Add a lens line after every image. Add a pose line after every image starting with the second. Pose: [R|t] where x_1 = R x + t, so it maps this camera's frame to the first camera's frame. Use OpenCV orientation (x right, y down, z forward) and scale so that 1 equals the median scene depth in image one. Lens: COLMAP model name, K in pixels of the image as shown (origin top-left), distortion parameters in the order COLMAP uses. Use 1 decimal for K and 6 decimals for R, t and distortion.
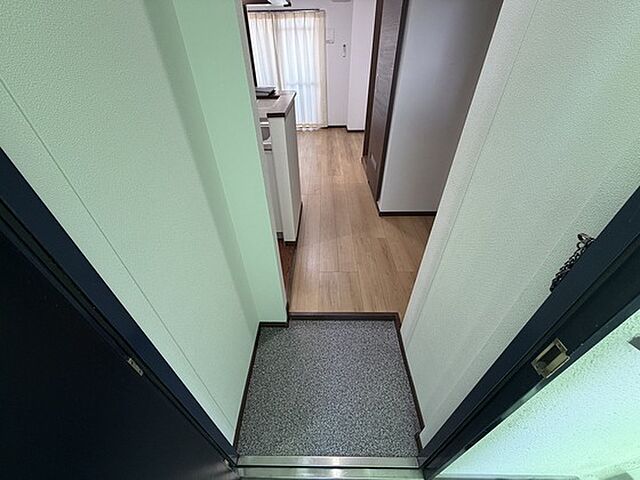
lens RADIAL K [[253.8, 0, 315.6], [0, 253.8, 241.5], [0, 0, 1]] dist [0.003807, 0.000082]
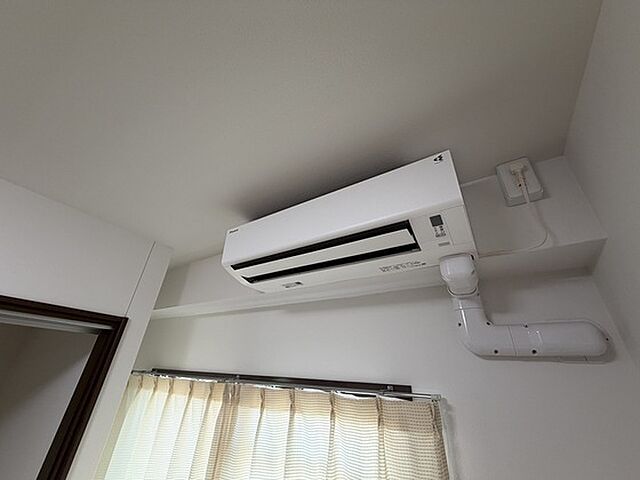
lens RADIAL K [[253.8, 0, 315.4], [0, 253.8, 240.3], [0, 0, 1]] dist [0.003807, 0.000082]
pose [[0.856311, -0.187530, -0.481211, 0.065811], [-0.368832, 0.430162, -0.823969, -0.727860], [0.361517, 0.883059, 0.299185, 0.765944]]
